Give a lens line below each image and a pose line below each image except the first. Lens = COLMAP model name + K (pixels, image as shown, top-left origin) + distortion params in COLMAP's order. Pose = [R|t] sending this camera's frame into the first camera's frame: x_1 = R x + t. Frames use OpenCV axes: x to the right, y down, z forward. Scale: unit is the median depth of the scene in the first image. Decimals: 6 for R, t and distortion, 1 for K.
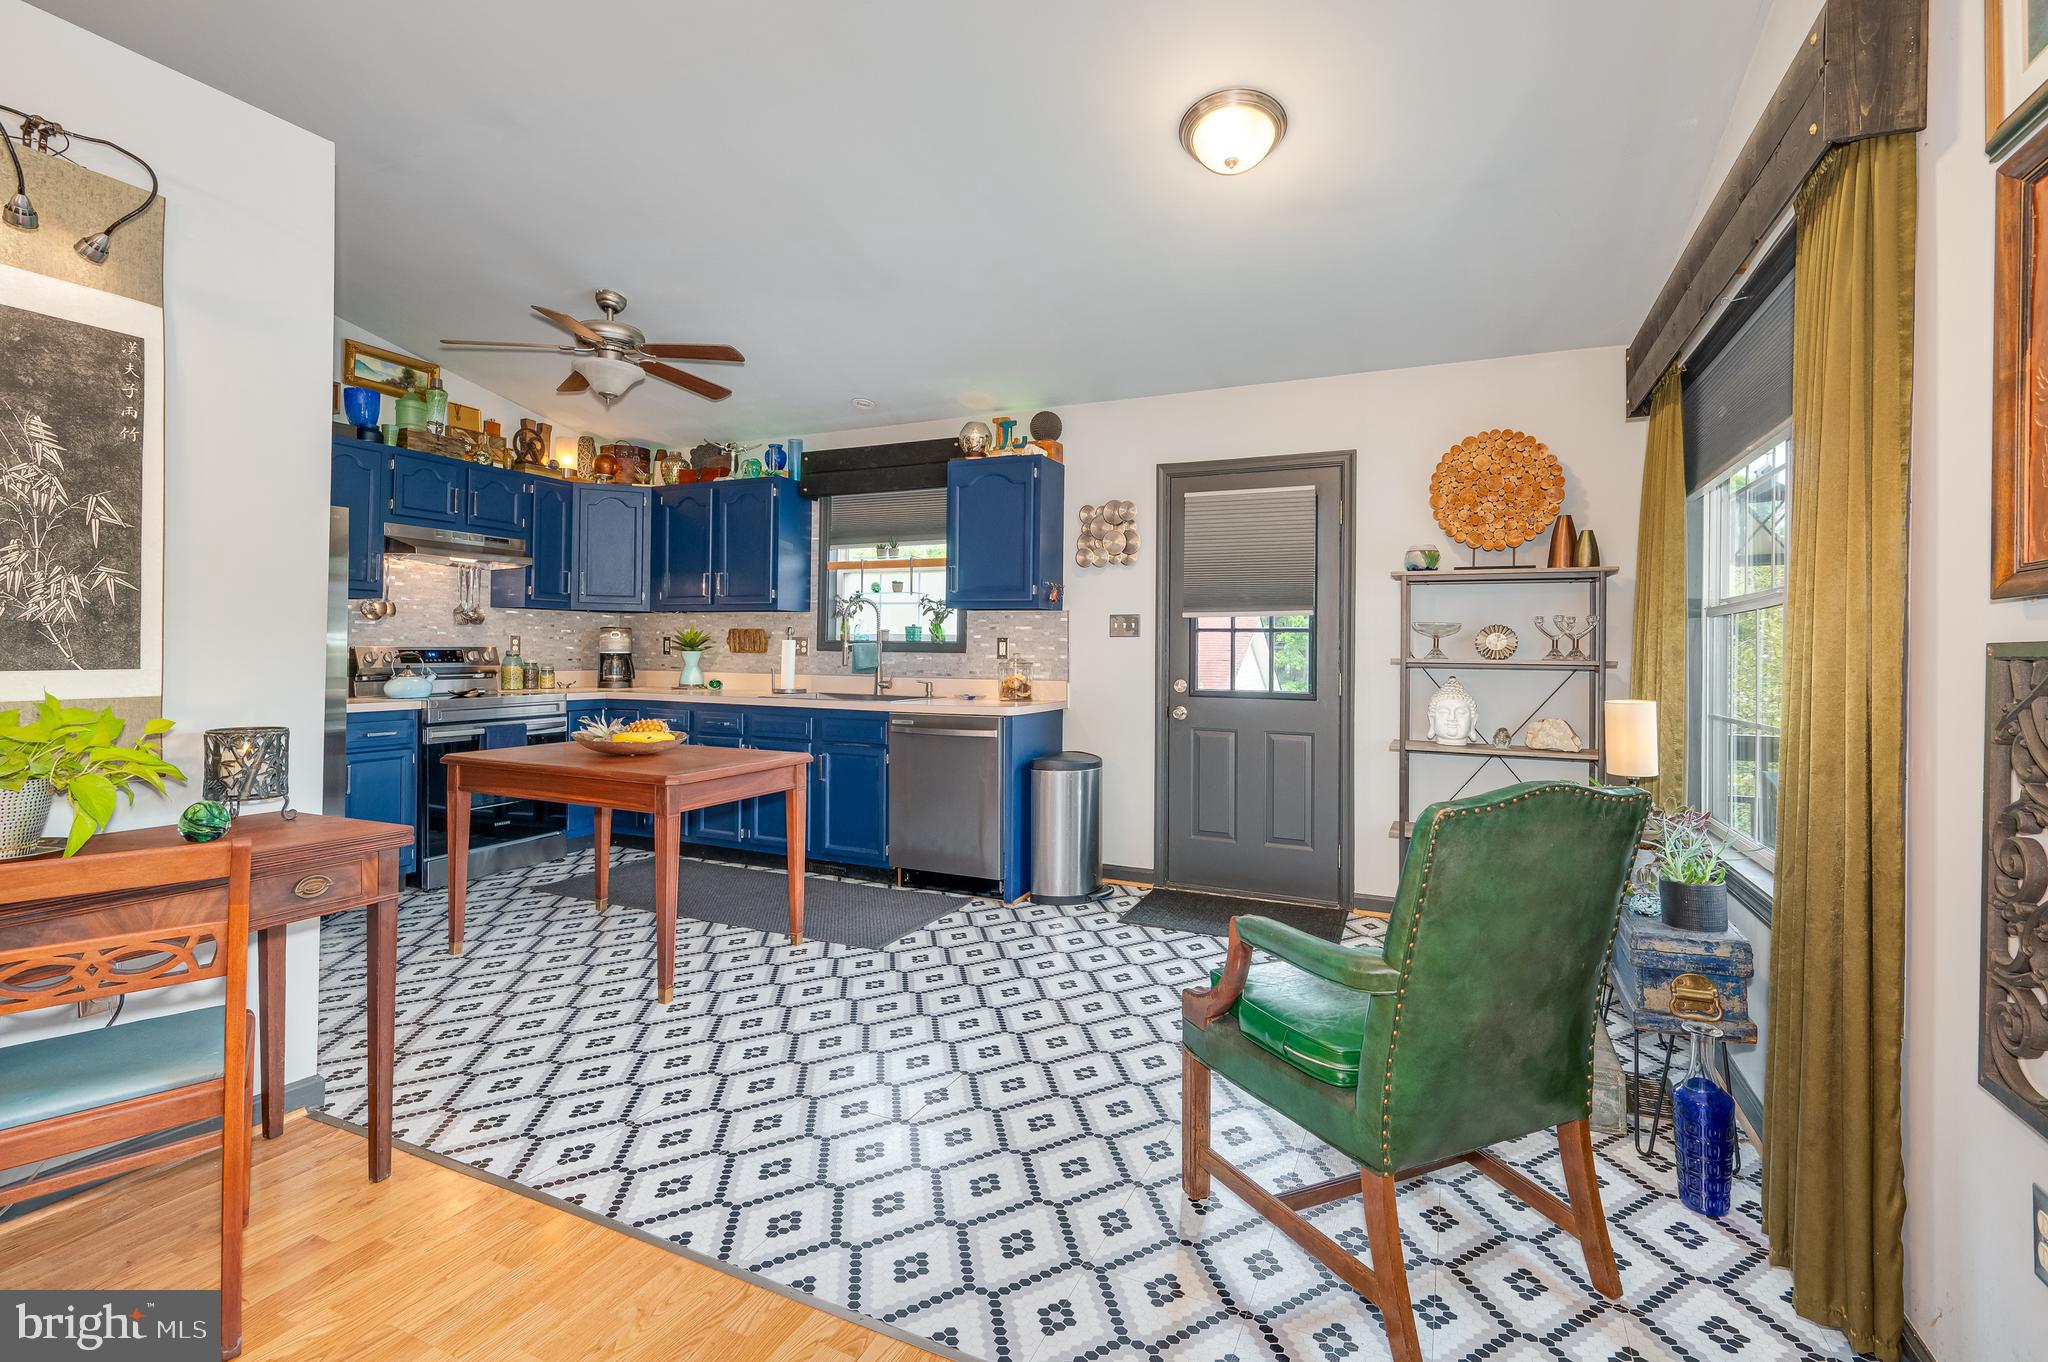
lens RADIAL K [[932.3, 0, 1029.2], [0, 932.3, 644.8], [0, 0, 1]] dist [0.002820, -0.000179]
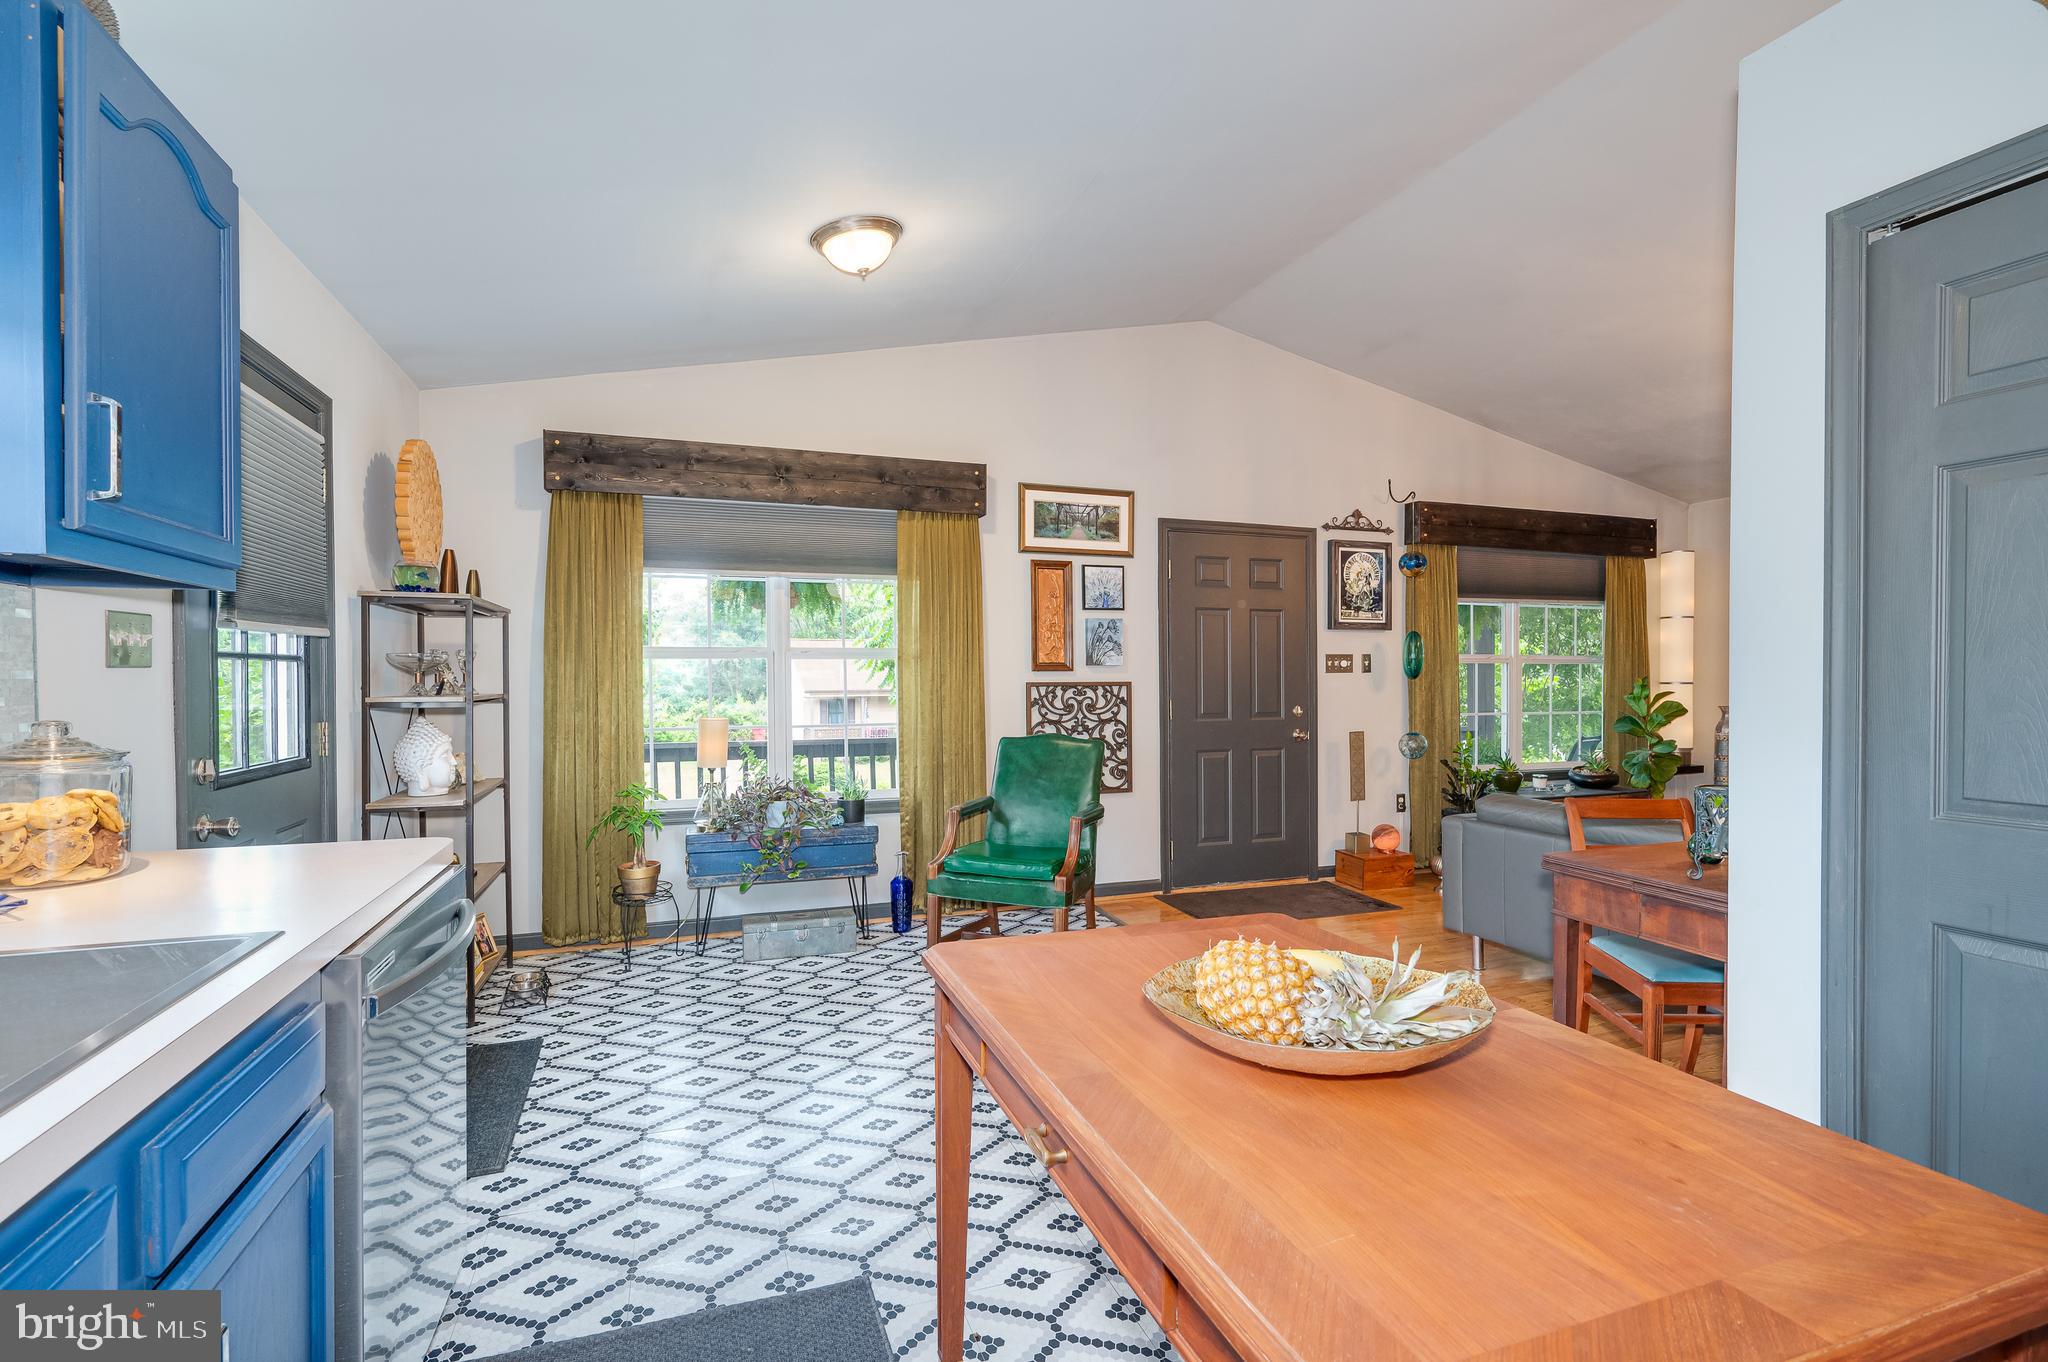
lens RADIAL K [[930.2, 0, 1027.1], [0, 930.2, 692.3], [0, 0, 1]] dist [-0.001124, 0.000185]
pose [[-0.702278, -0.022522, 0.711547, -0.452830], [-0.011876, 0.999731, 0.019923, -0.010357], [-0.711804, 0.005541, -0.702356, 0.996234]]
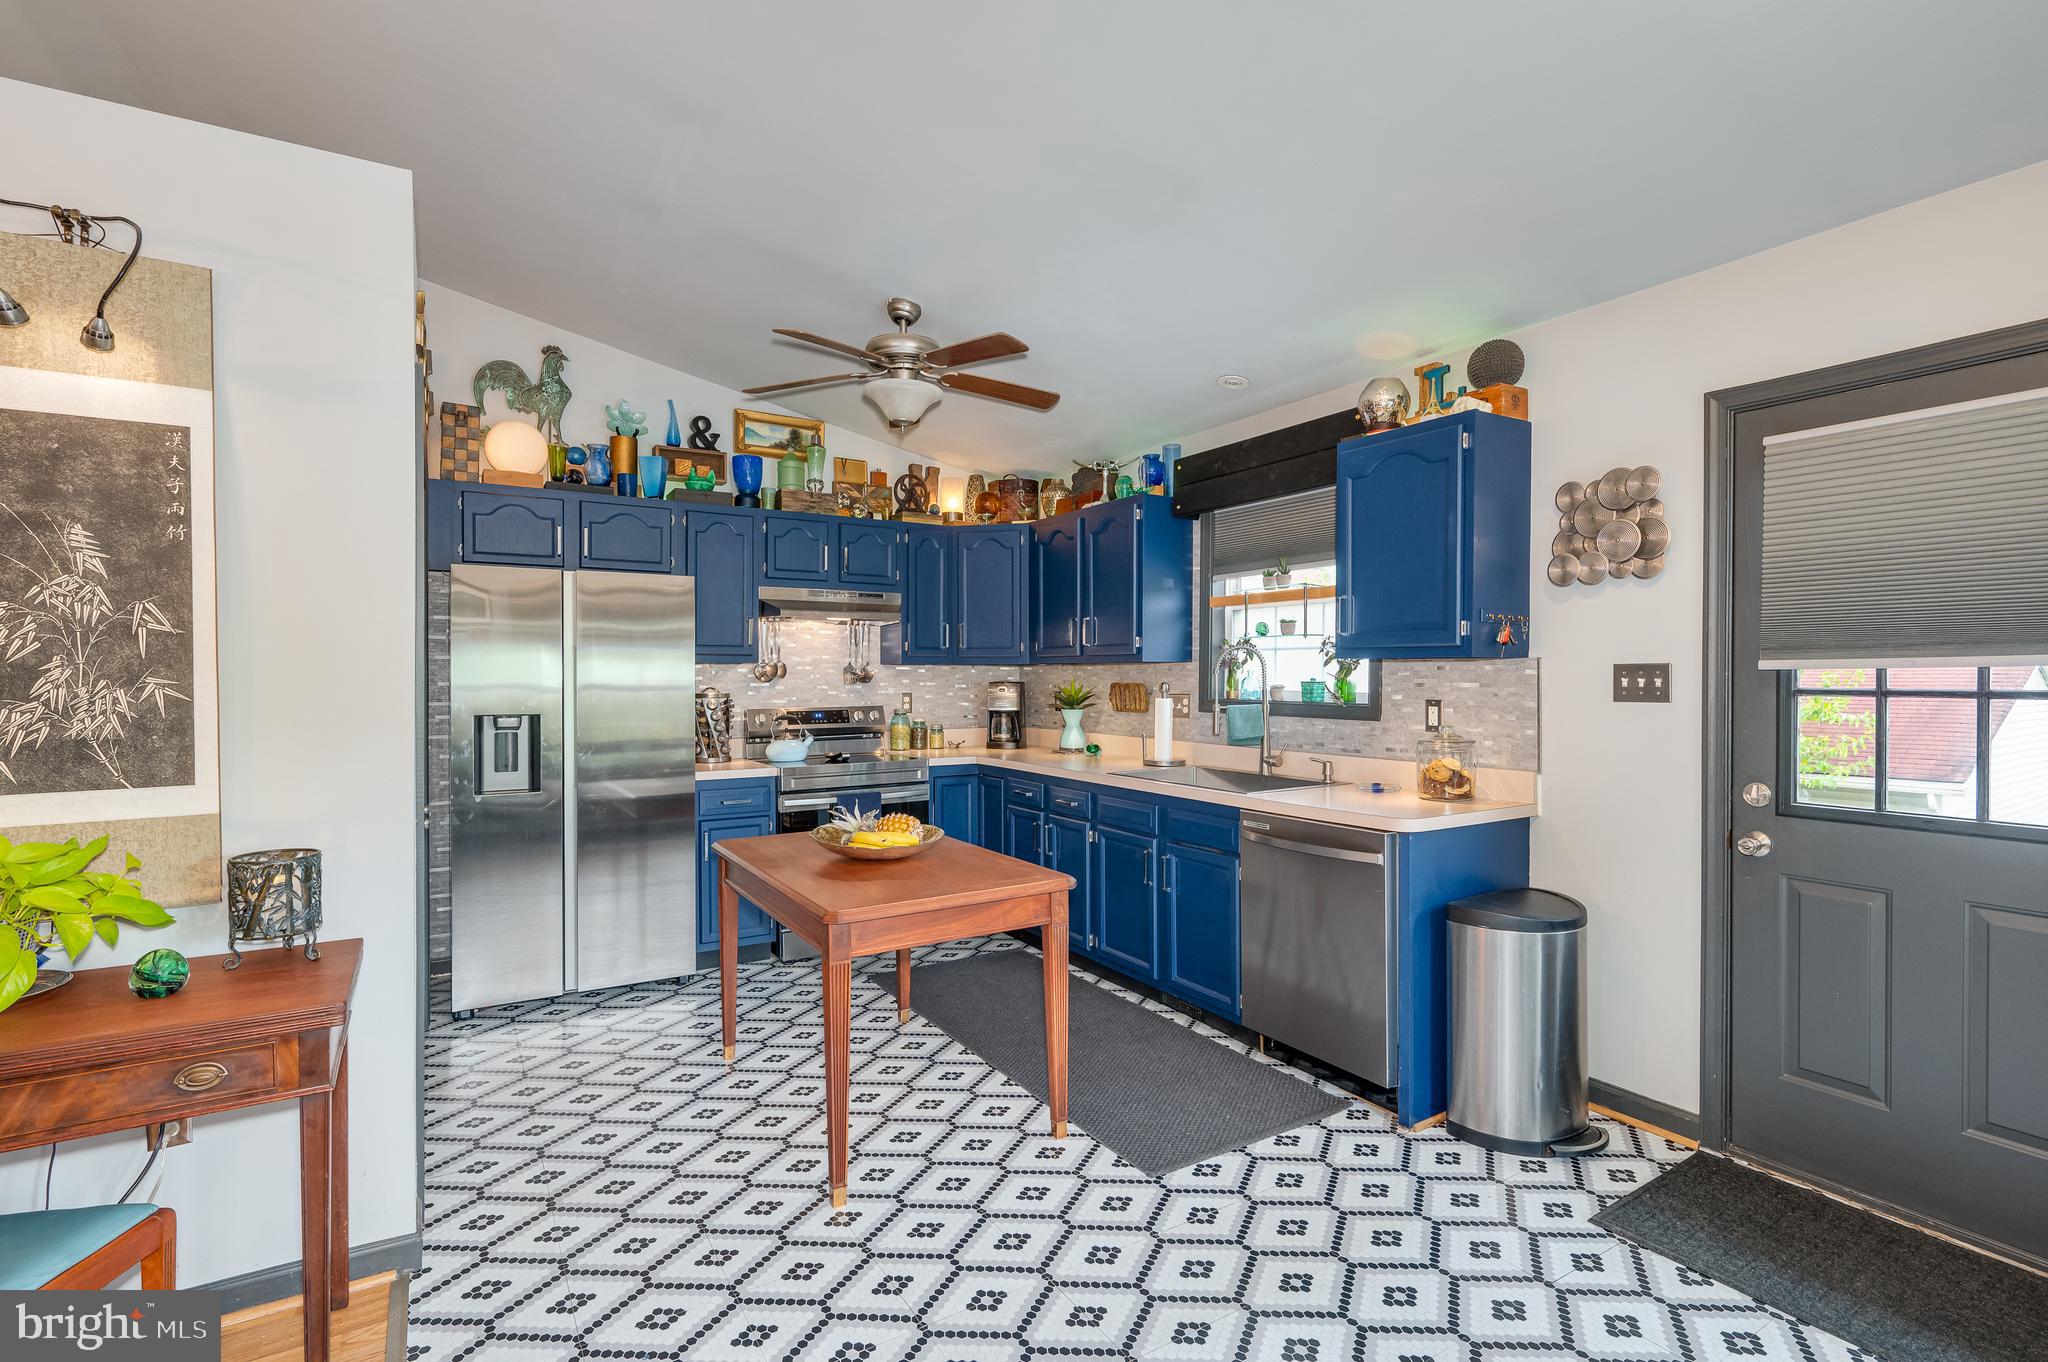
lens RADIAL K [[963.6, 0, 1026.3], [0, 963.6, 683.9], [0, 0, 1]] dist [0.000035, 0.000404]
pose [[0.832564, -0.006785, -0.553887, 0.114592], [0.014647, 0.999845, 0.009768, -0.031001], [0.553735, -0.016245, 0.832534, 0.286059]]
